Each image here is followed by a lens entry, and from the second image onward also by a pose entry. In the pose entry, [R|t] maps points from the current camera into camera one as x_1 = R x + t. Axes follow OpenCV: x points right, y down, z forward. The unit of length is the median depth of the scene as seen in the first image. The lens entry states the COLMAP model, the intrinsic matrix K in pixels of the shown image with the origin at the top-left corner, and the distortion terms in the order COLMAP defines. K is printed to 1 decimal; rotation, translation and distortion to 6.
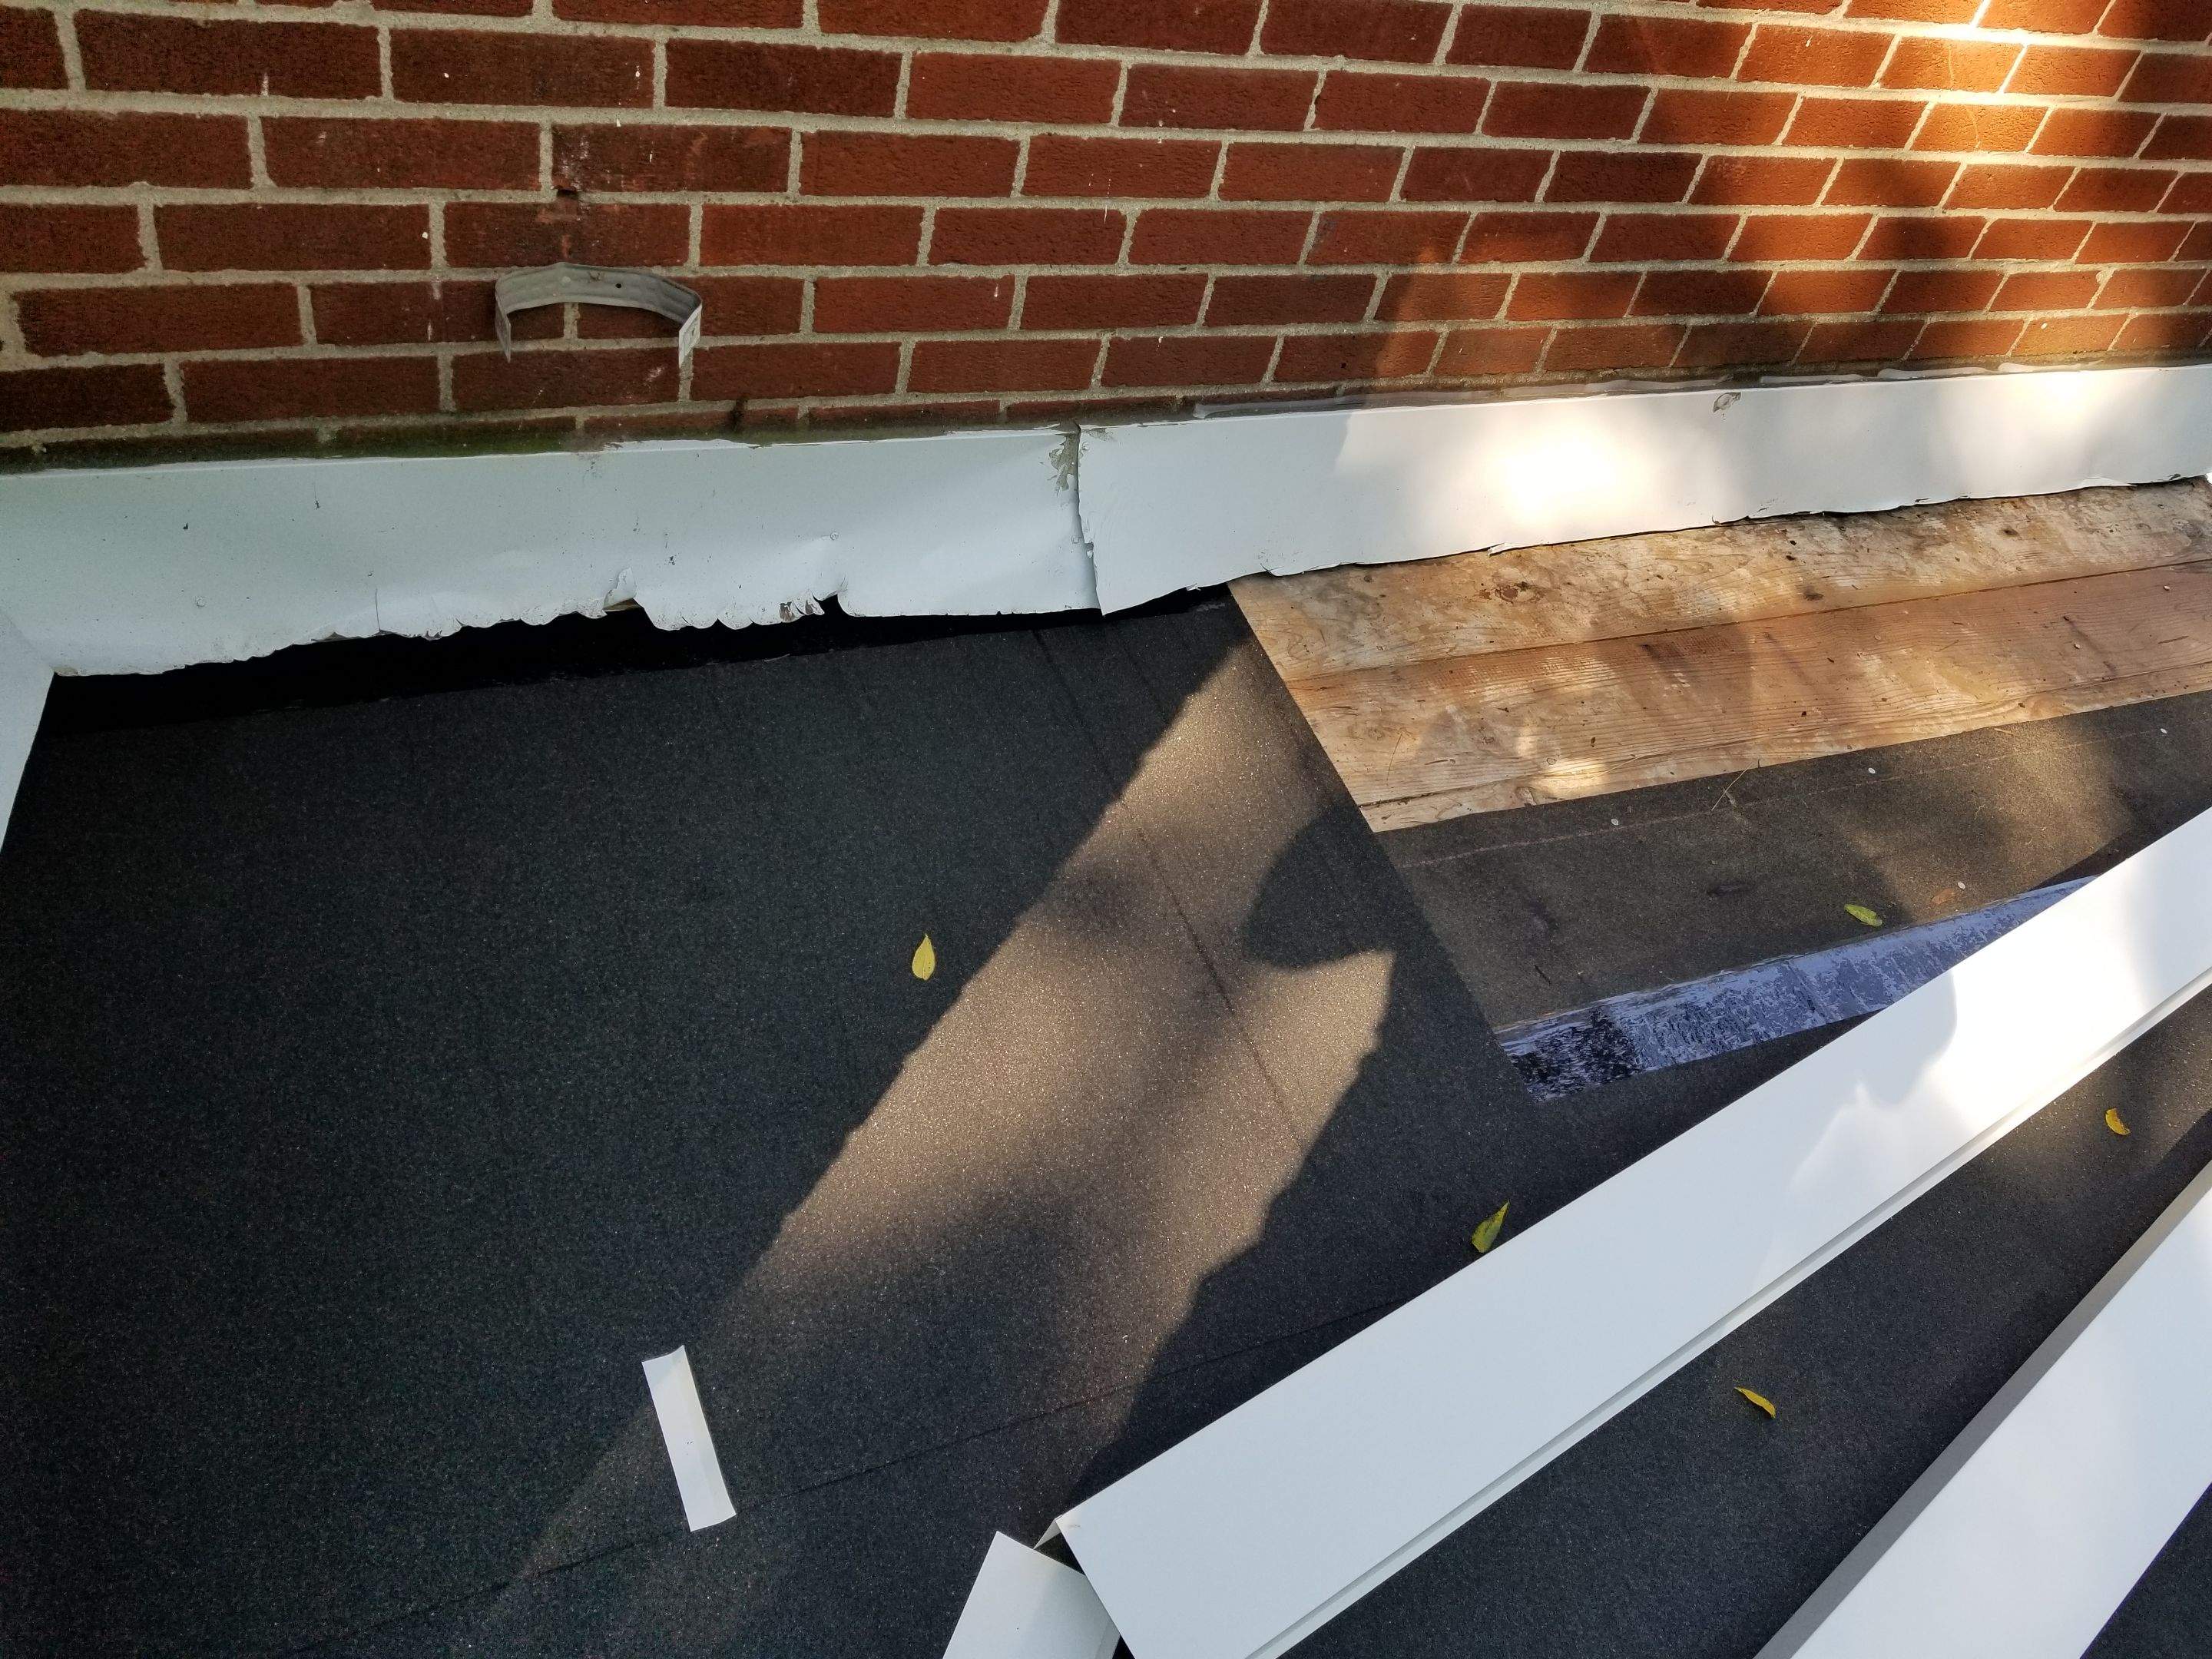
lens RADIAL K [[1754.8, 0, 1102.9], [0, 1754.8, 792.5], [0, 0, 1]] dist [-0.004404, -0.010702]
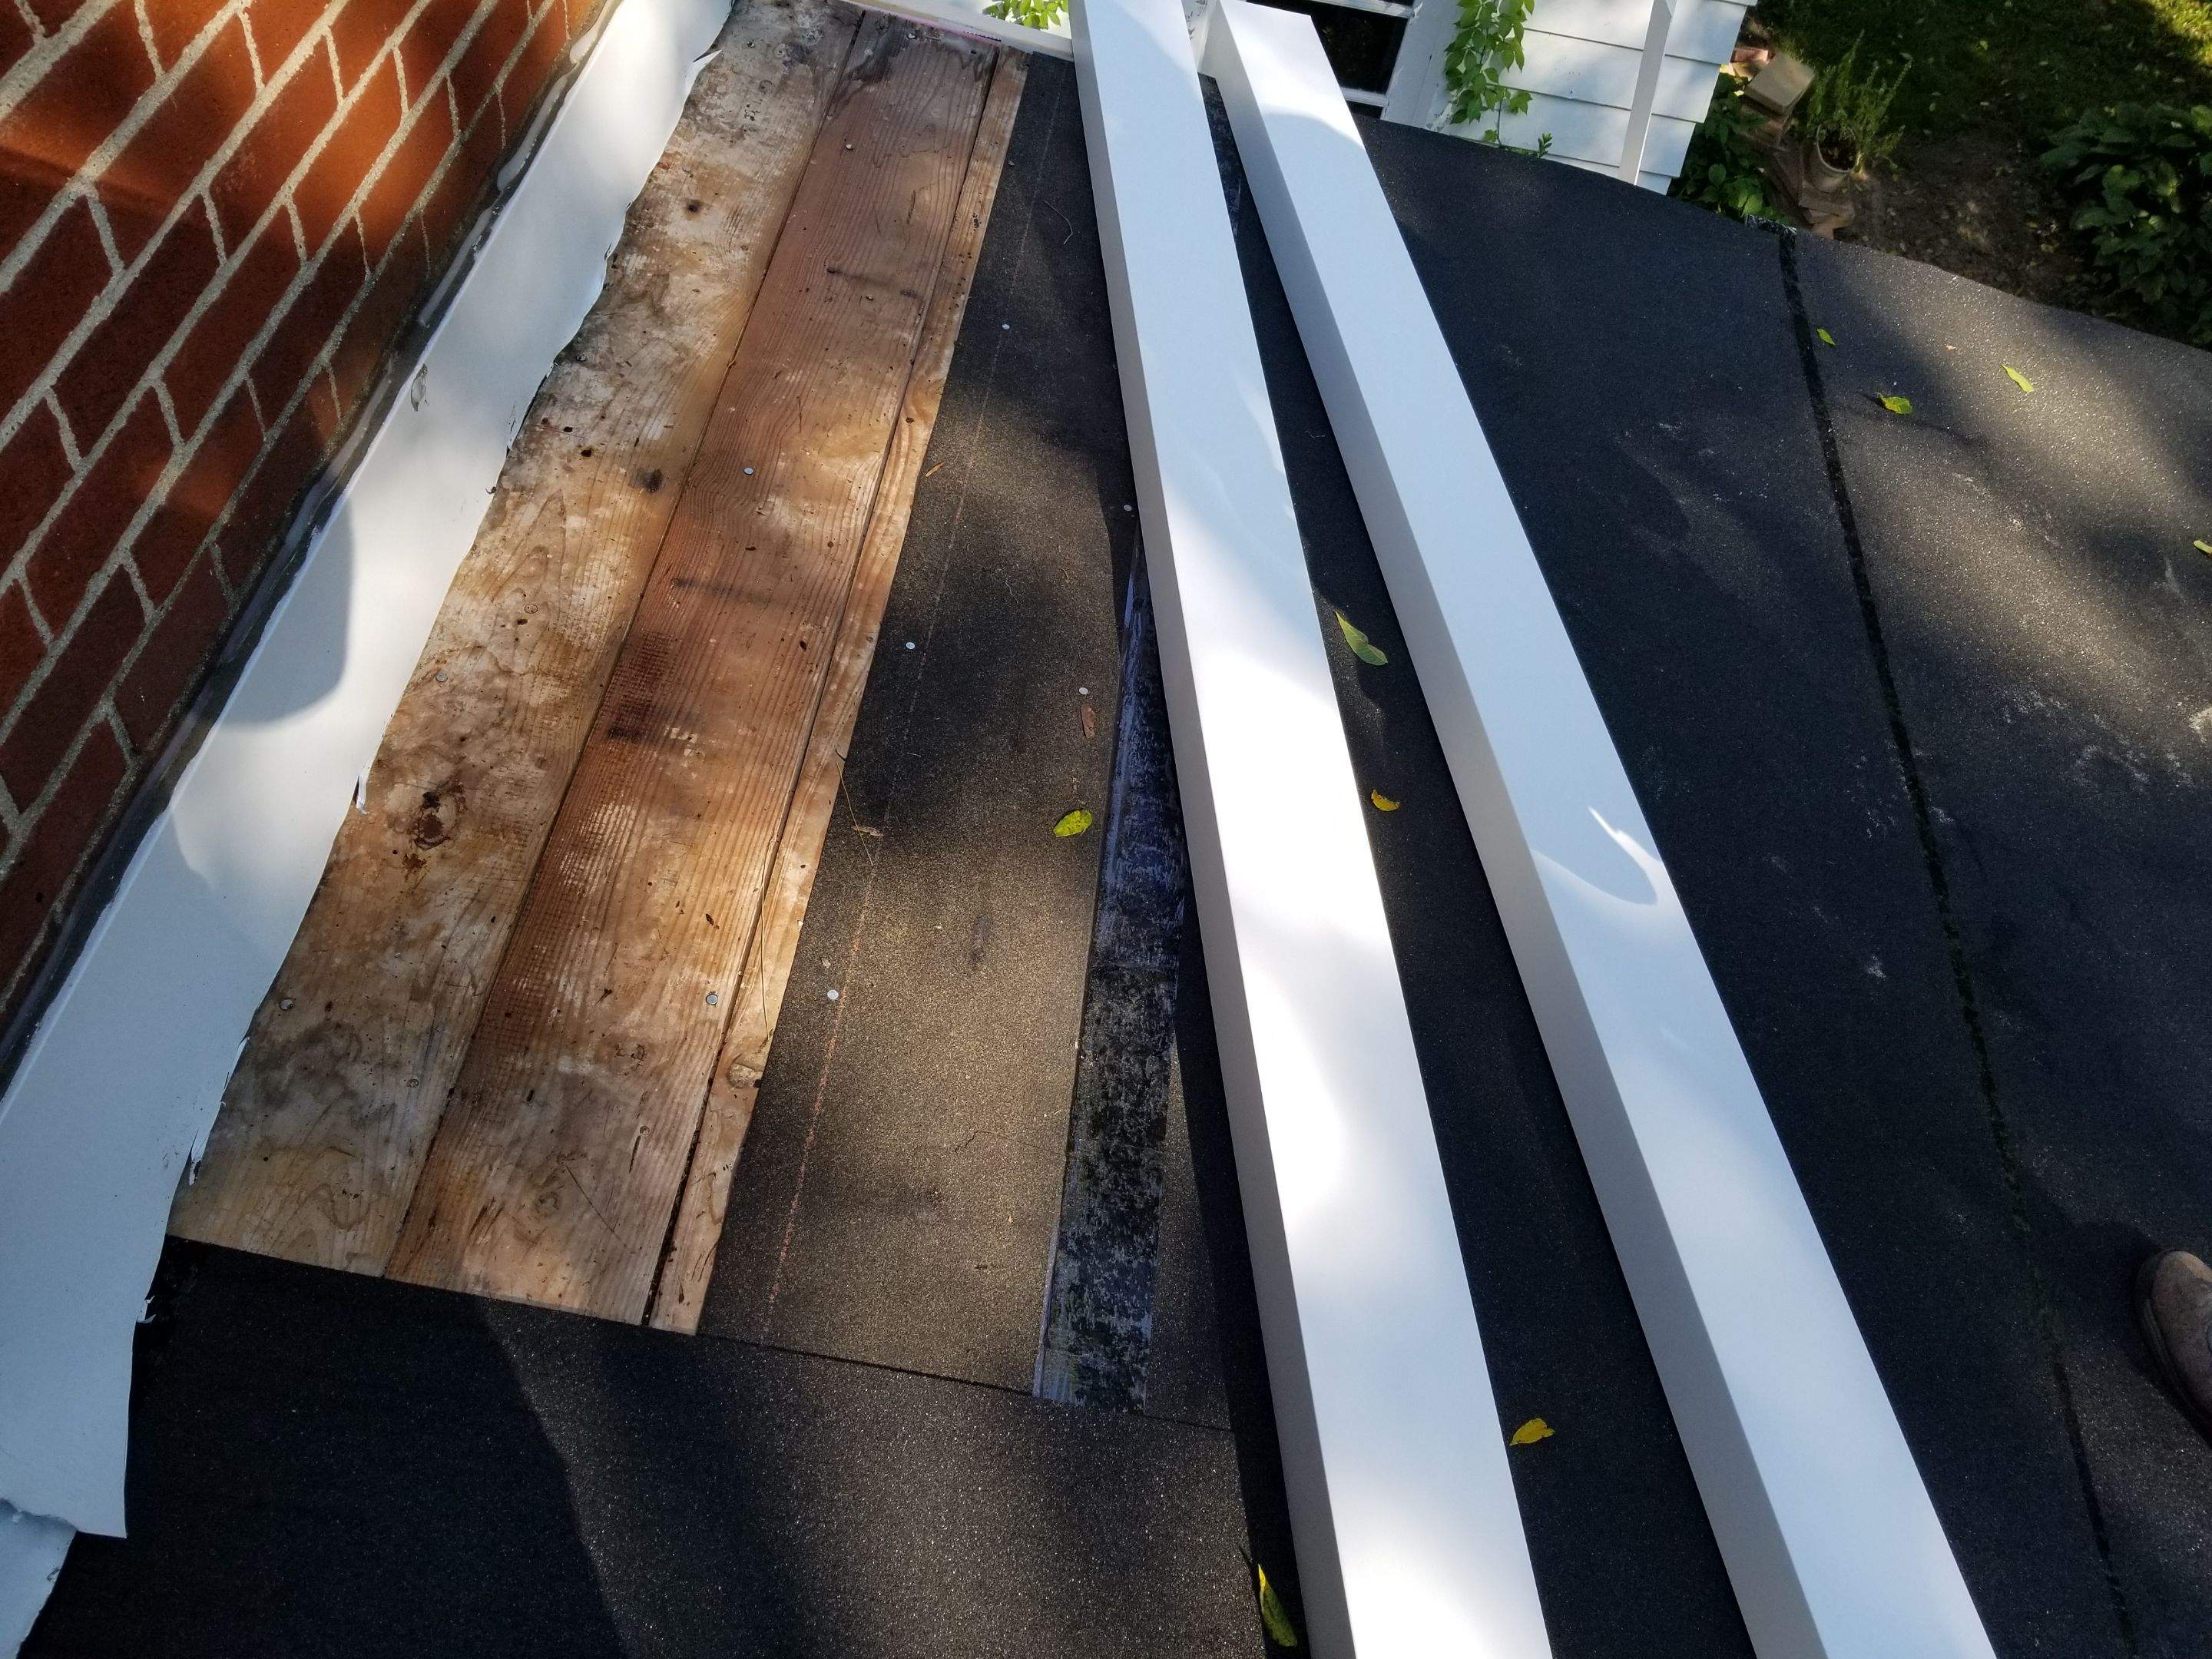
lens RADIAL K [[1754.8, 0, 1102.9], [0, 1754.8, 792.5], [0, 0, 1]] dist [-0.004404, -0.010702]
pose [[0.507974, -0.749791, 0.423999, 0.089671], [0.564599, 0.661578, 0.493500, -0.318322], [-0.650531, -0.011296, 0.759396, 0.327185]]
